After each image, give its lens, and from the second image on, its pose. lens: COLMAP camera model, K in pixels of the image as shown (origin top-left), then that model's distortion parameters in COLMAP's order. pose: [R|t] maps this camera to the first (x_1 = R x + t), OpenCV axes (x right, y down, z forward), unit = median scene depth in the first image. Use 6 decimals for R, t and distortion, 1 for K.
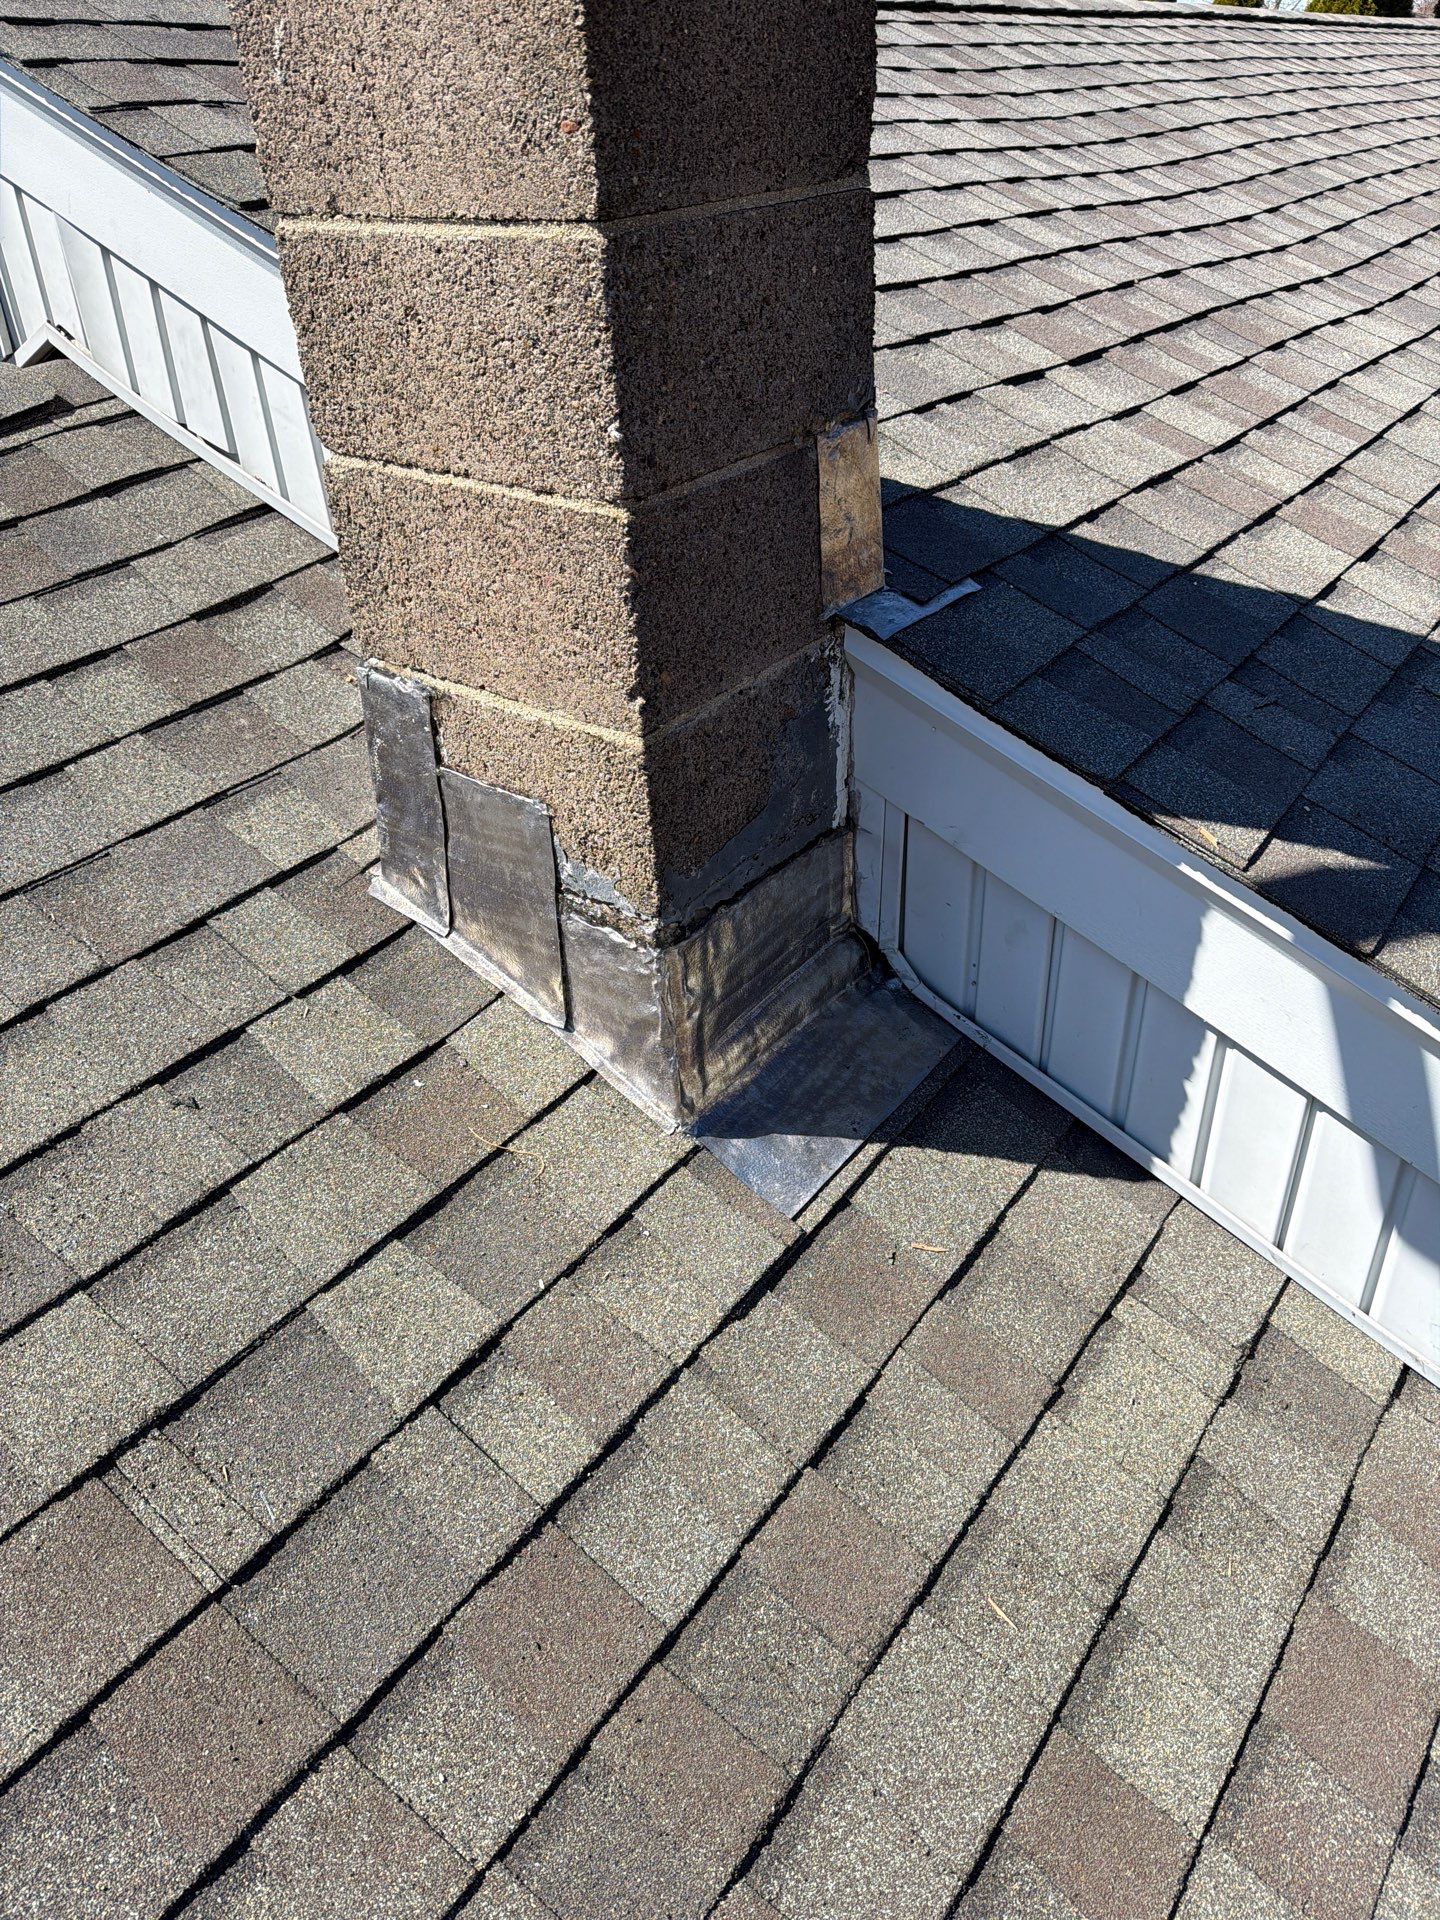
lens RADIAL K [[1326.0, 0, 720.0], [0, 1326.0, 960.0], [0, 0, 1]] dist [0.073692, -0.125630]
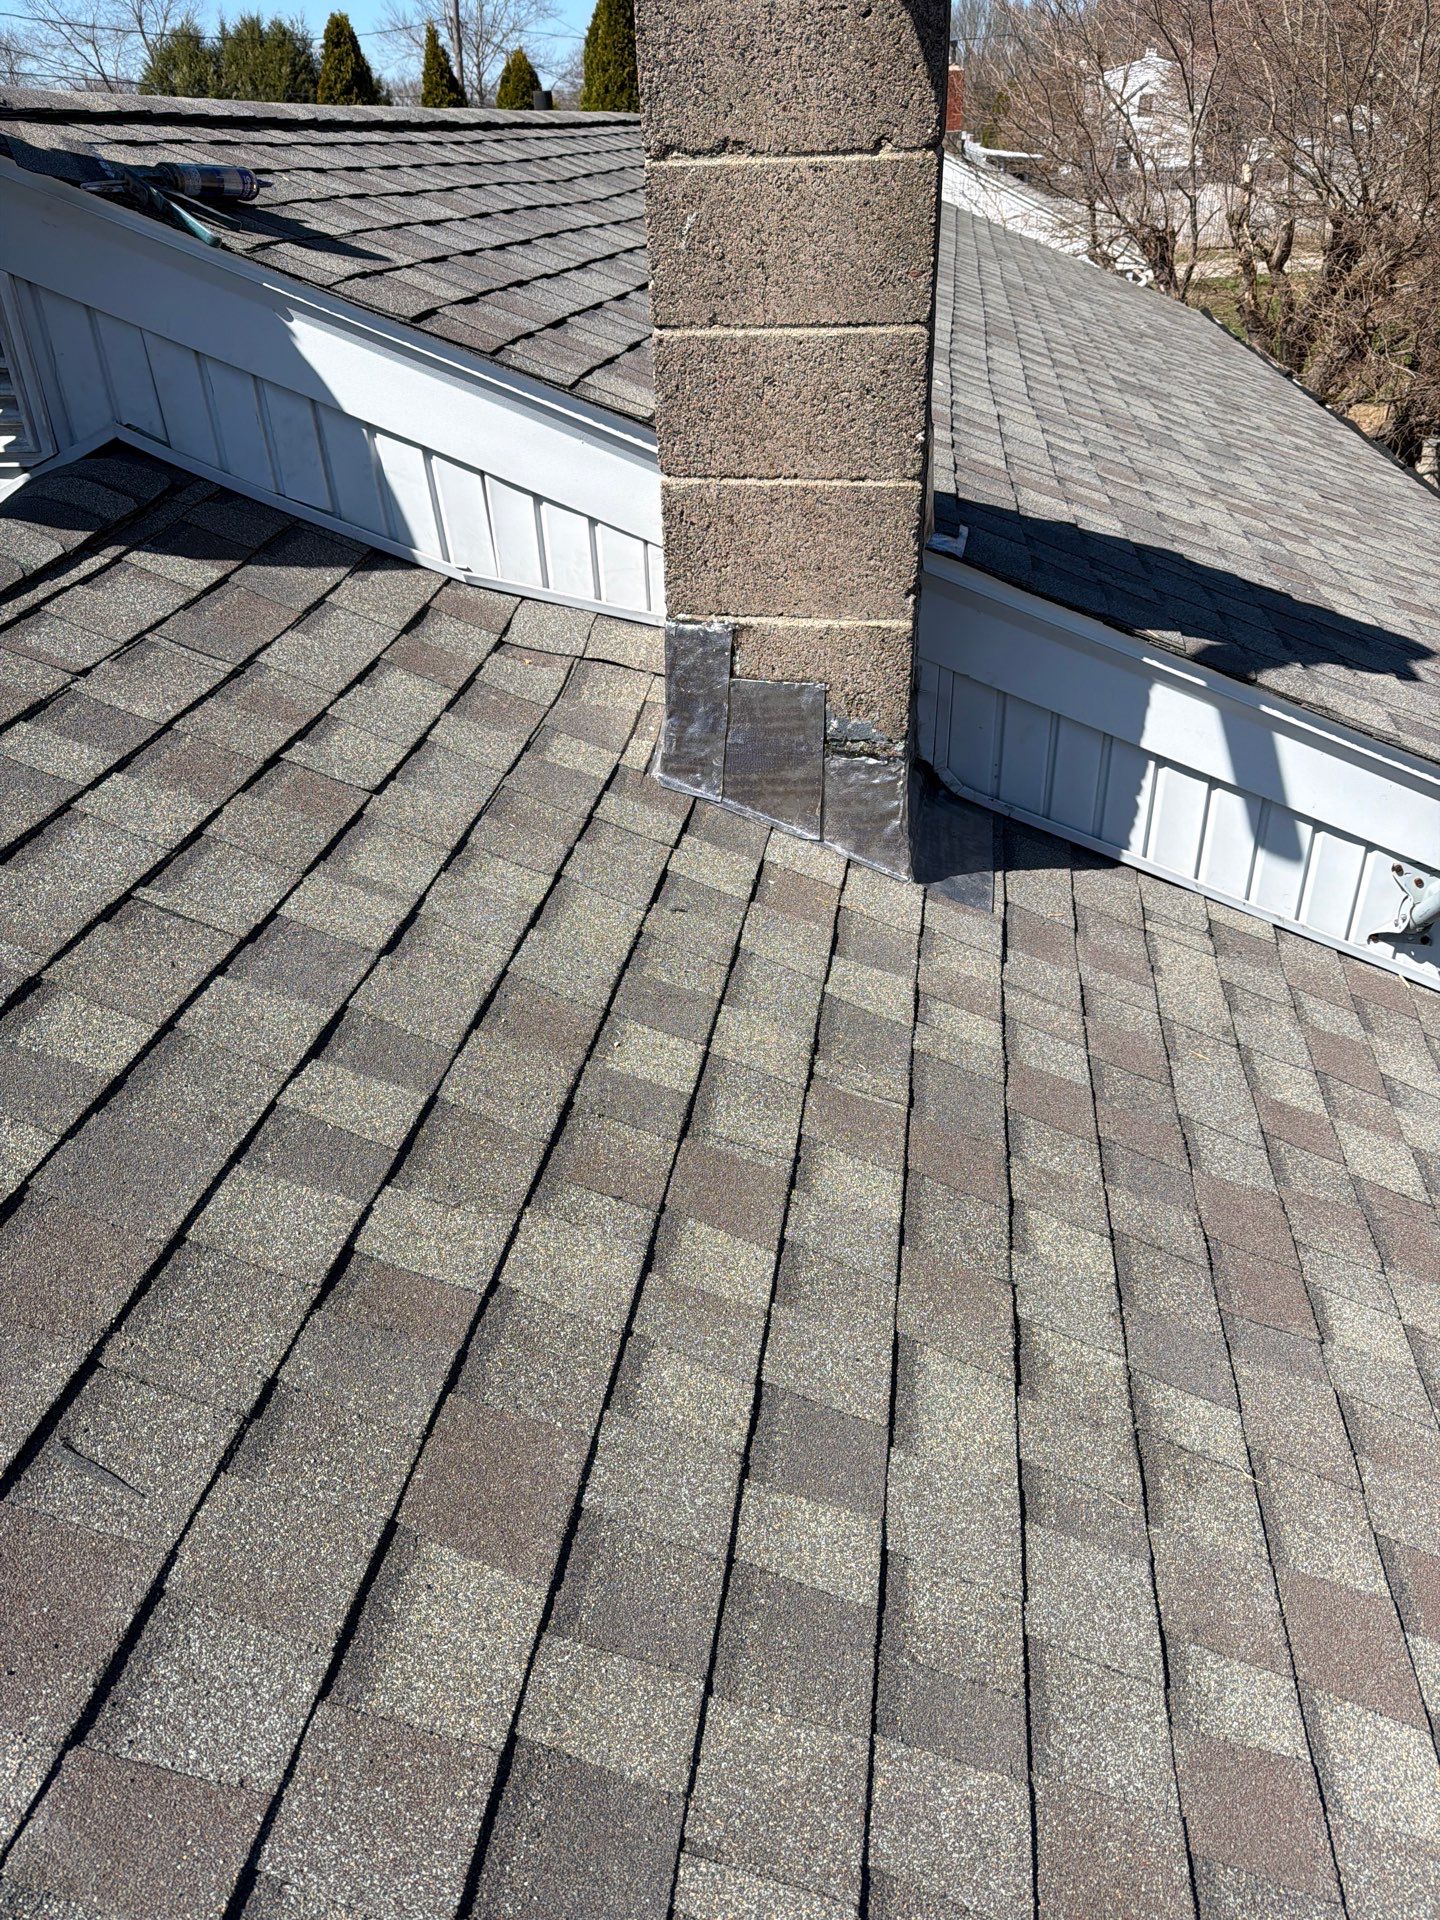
lens RADIAL K [[1294.5, 0, 720.0], [0, 1294.5, 960.0], [0, 0, 1]] dist [0.183866, -0.371332]
pose [[0.891692, -0.236644, 0.385856, -0.950656], [0.249241, 0.968277, 0.017858, 0.149736], [-0.377841, 0.080247, 0.922386, -0.384308]]
